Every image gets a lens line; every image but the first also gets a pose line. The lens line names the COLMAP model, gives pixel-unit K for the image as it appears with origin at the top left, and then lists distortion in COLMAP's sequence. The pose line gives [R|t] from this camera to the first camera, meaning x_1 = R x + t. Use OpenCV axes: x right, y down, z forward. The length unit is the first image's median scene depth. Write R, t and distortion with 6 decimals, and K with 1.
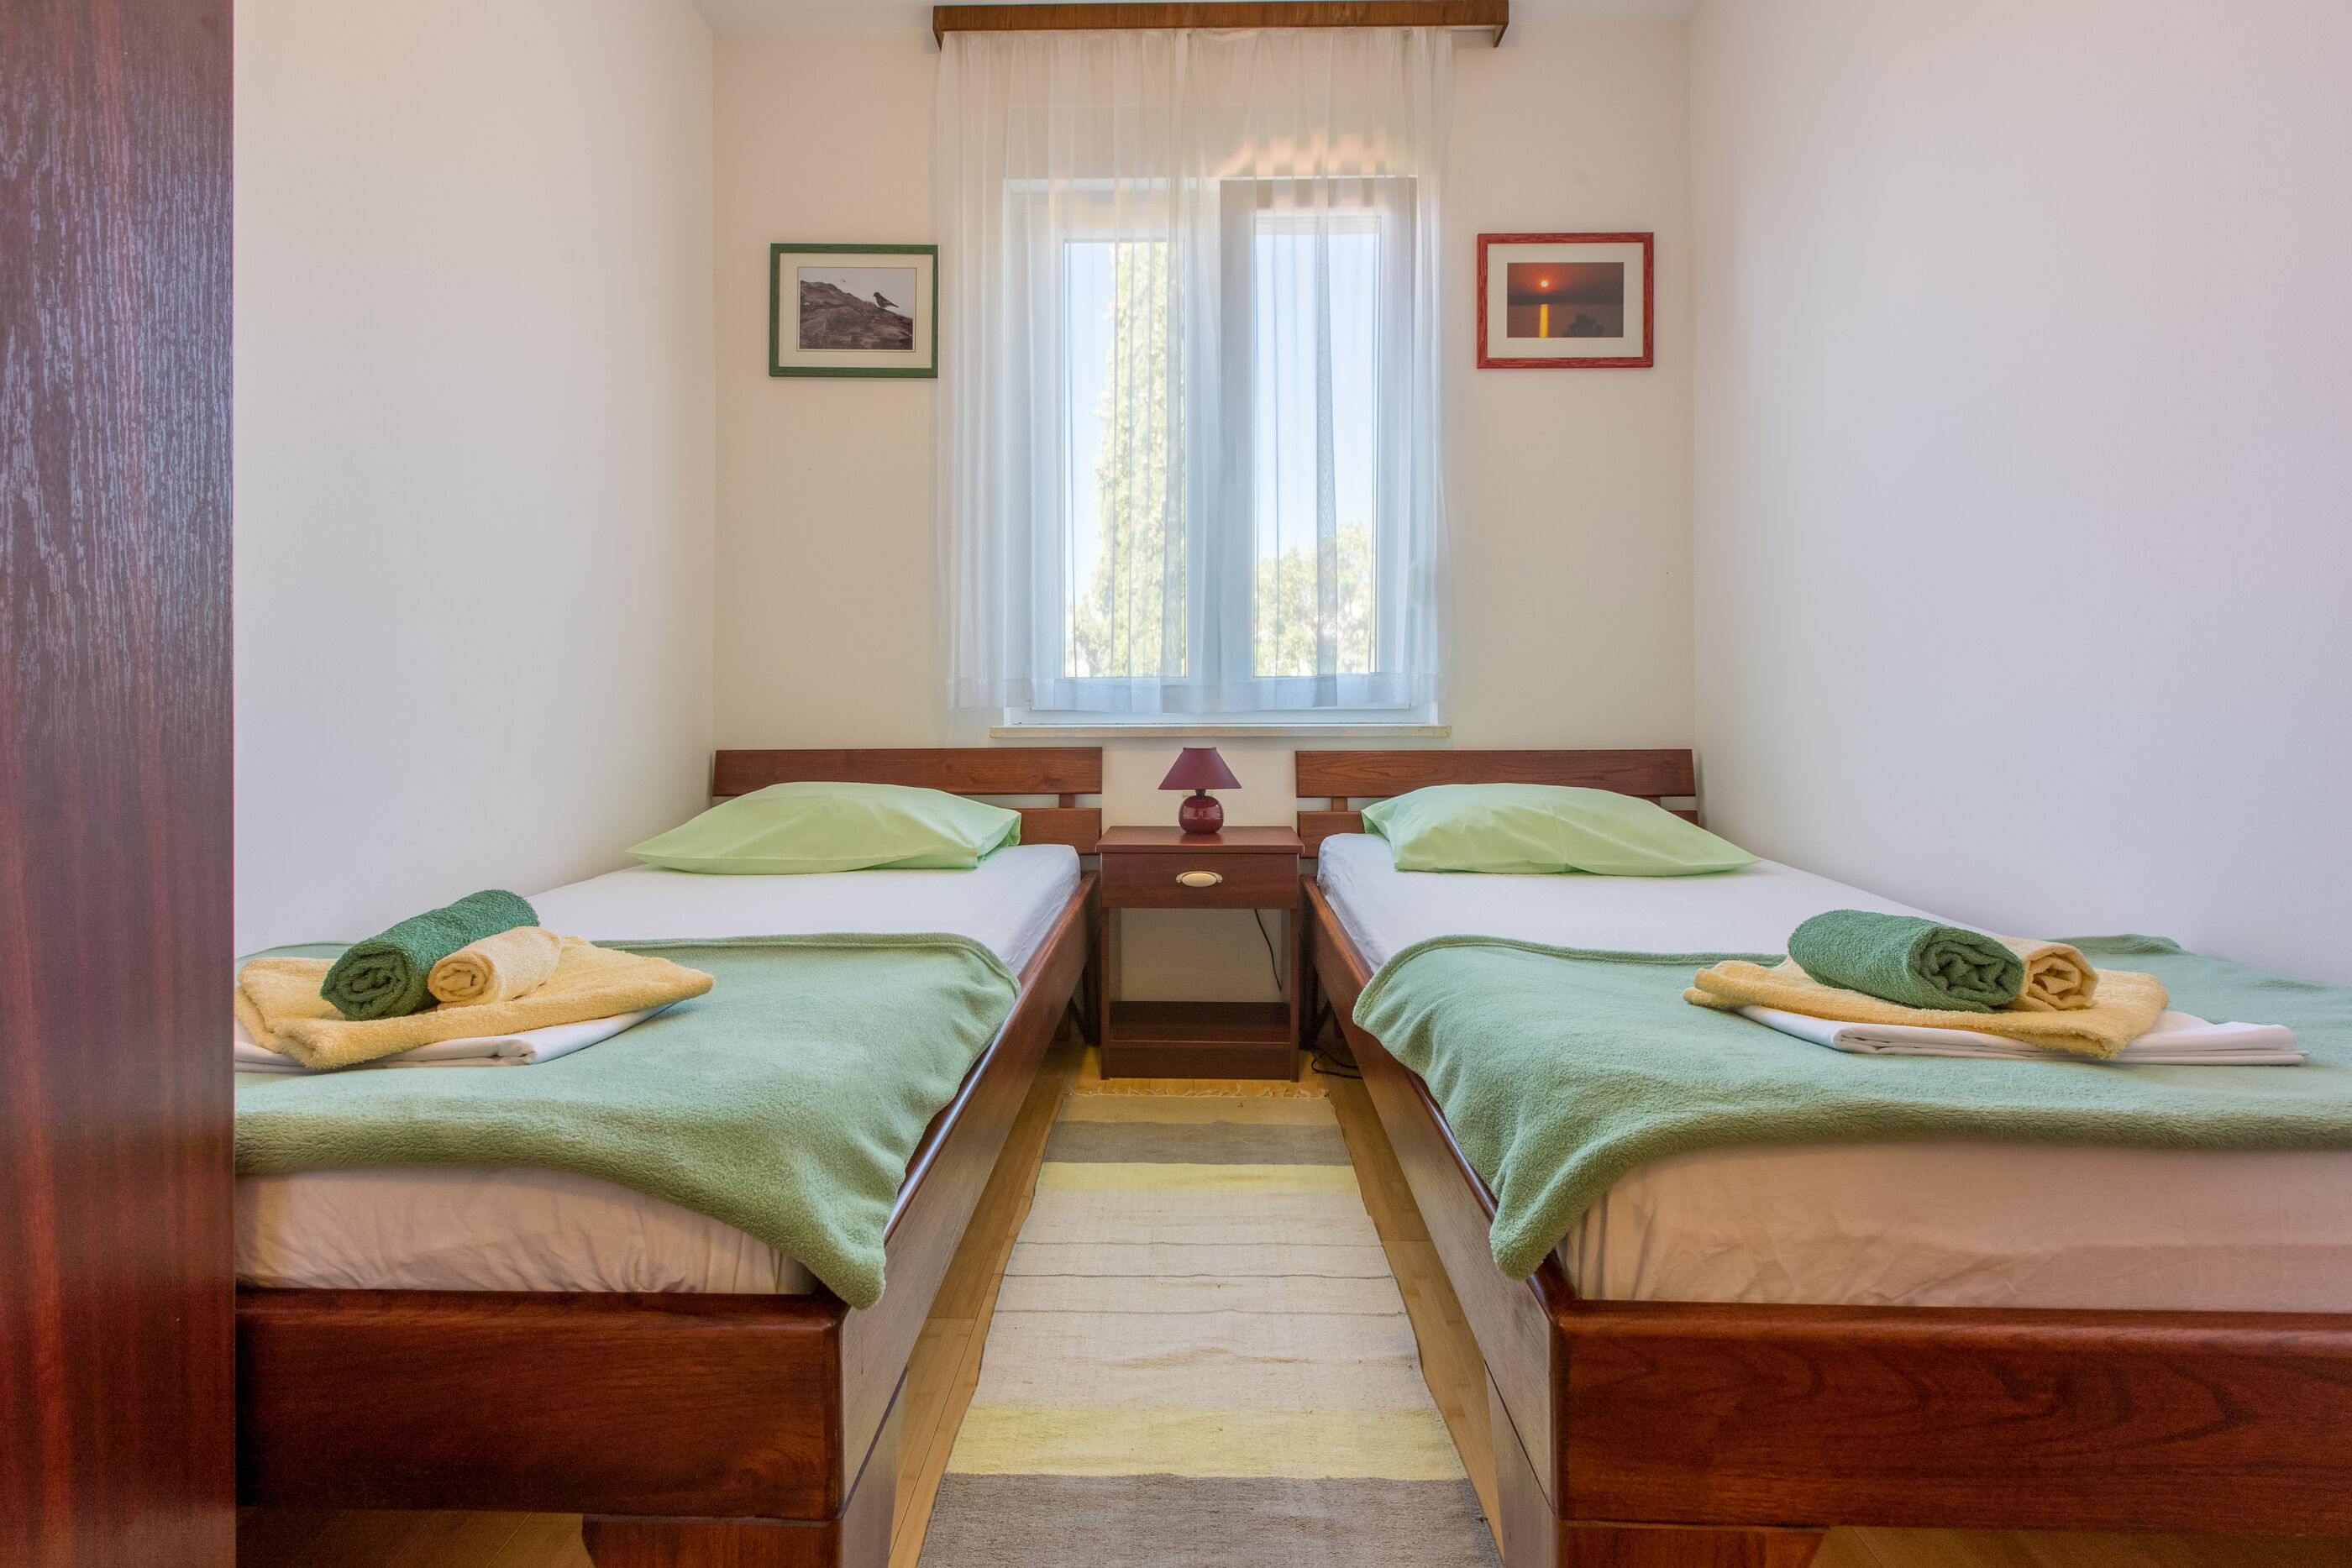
lens RADIAL K [[1075.6, 0, 1170.1], [0, 1075.6, 701.8], [0, 0, 1]] dist [-0.001641, -0.000158]
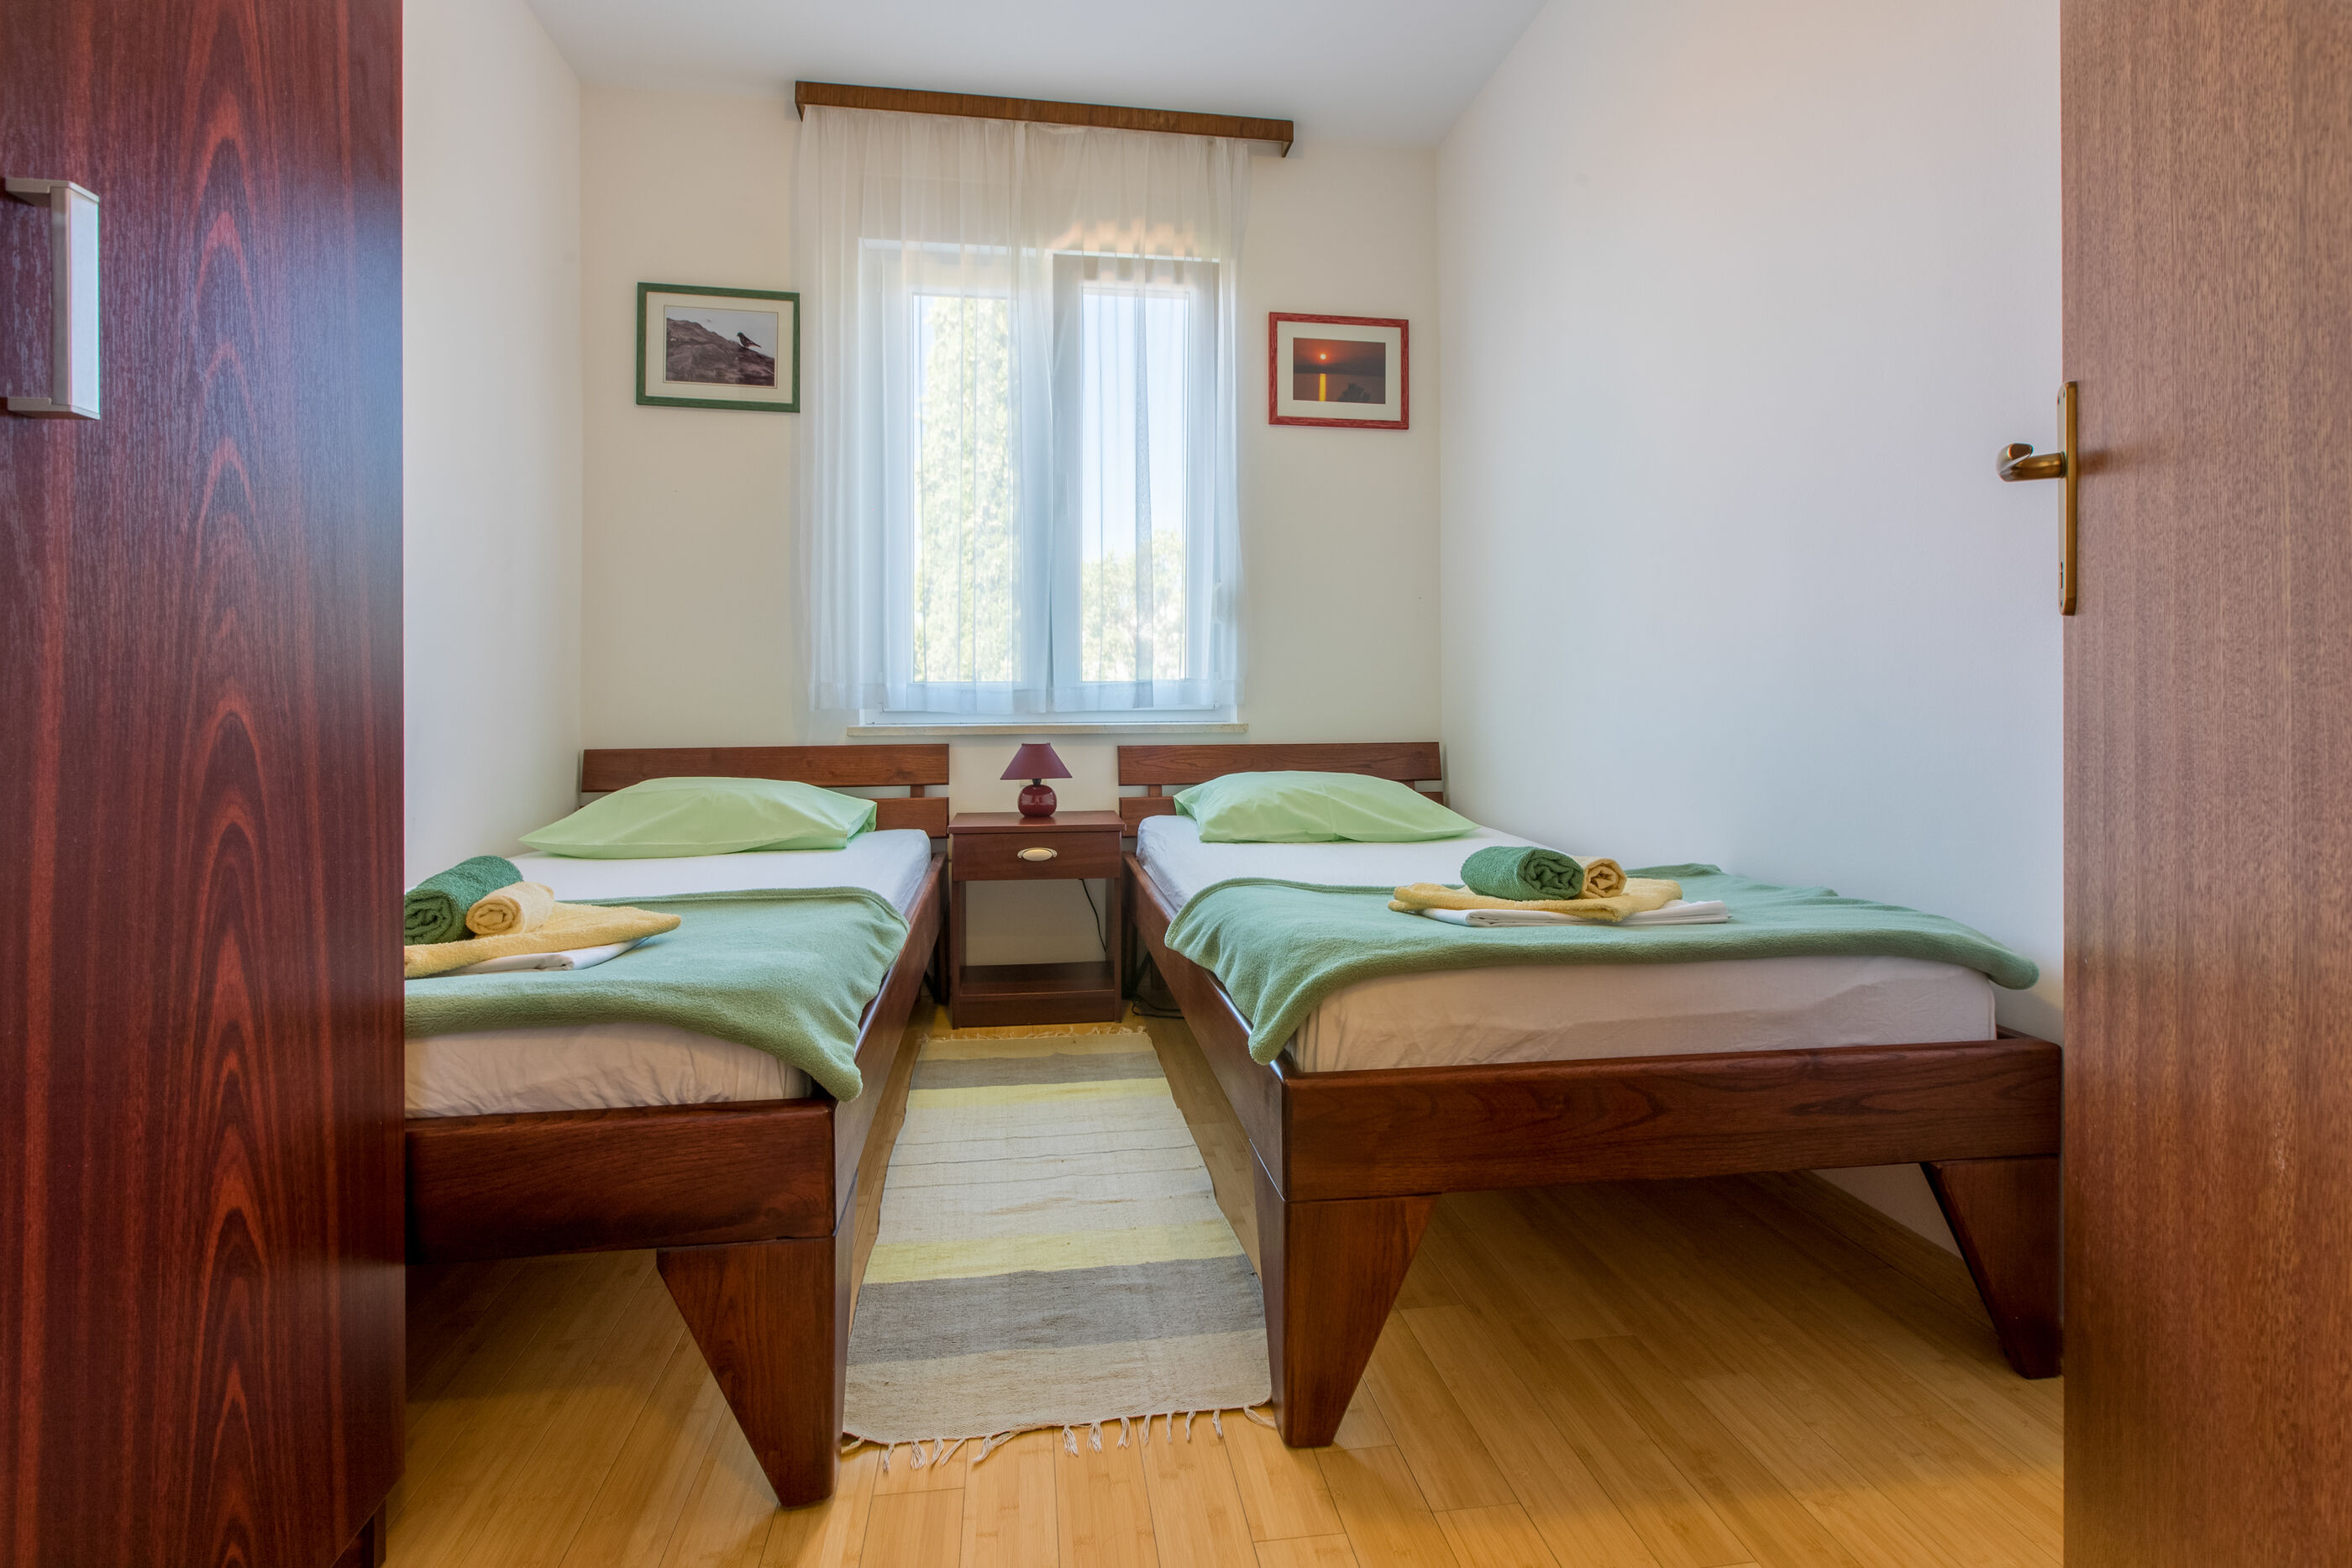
lens RADIAL K [[1075.6, 0, 1170.1], [0, 1075.6, 701.8], [0, 0, 1]] dist [-0.001641, -0.000158]
pose [[0.985619, -0.000622, 0.168979, -0.030165], [0.000779, 0.999999, -0.000863, -0.001236], [-0.168978, 0.000982, 0.985619, -0.193823]]
